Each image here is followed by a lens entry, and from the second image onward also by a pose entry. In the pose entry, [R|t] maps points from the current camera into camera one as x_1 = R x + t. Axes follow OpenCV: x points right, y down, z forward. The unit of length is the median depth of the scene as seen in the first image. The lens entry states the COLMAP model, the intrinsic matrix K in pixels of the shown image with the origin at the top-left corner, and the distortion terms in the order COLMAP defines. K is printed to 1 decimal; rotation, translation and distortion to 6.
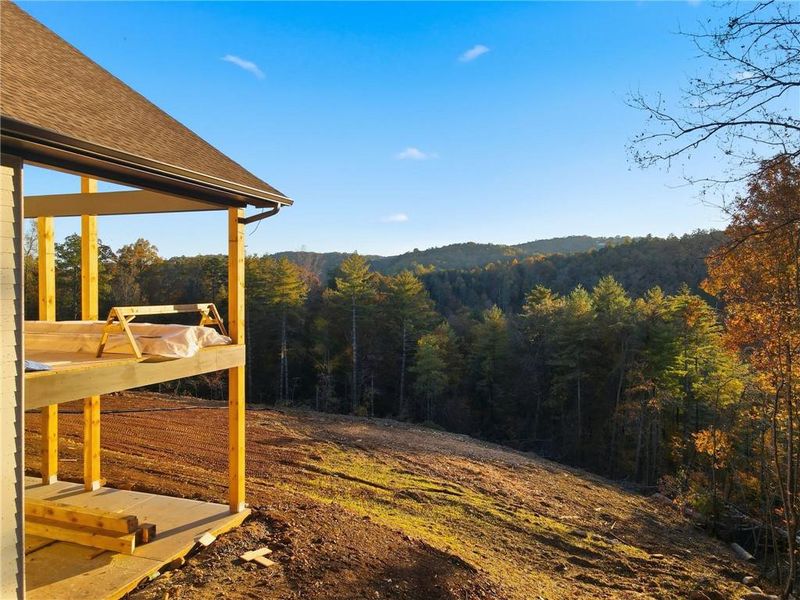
lens RADIAL K [[686.4, 0, 398.0], [0, 686.4, 299.4], [0, 0, 1]] dist [-0.008611, -0.001029]
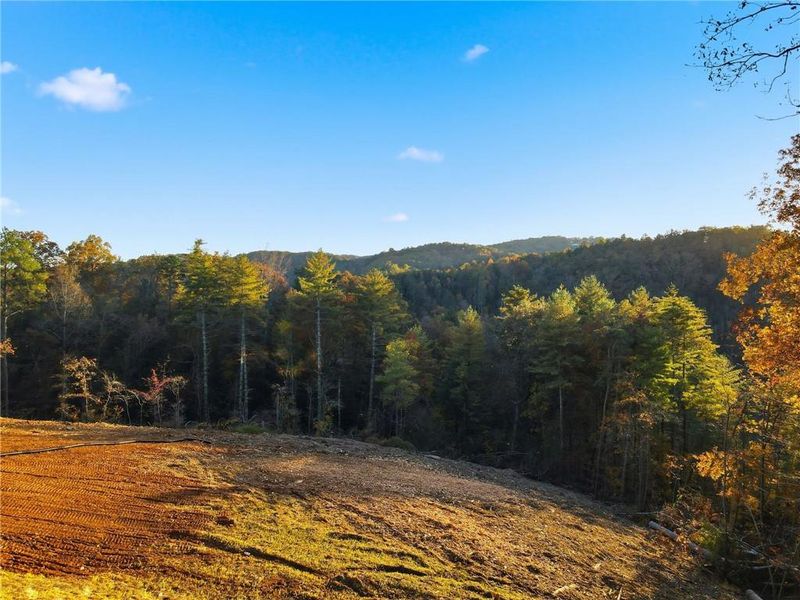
lens RADIAL K [[614.3, 0, 402.4], [0, 614.3, 297.0], [0, 0, 1]] dist [-0.010592, 0.000508]
pose [[0.999570, 0.000825, 0.029319, 0.026866], [-0.000825, 1.000000, 0.000016, -0.005484], [-0.029319, -0.000040, 0.999570, 0.181776]]
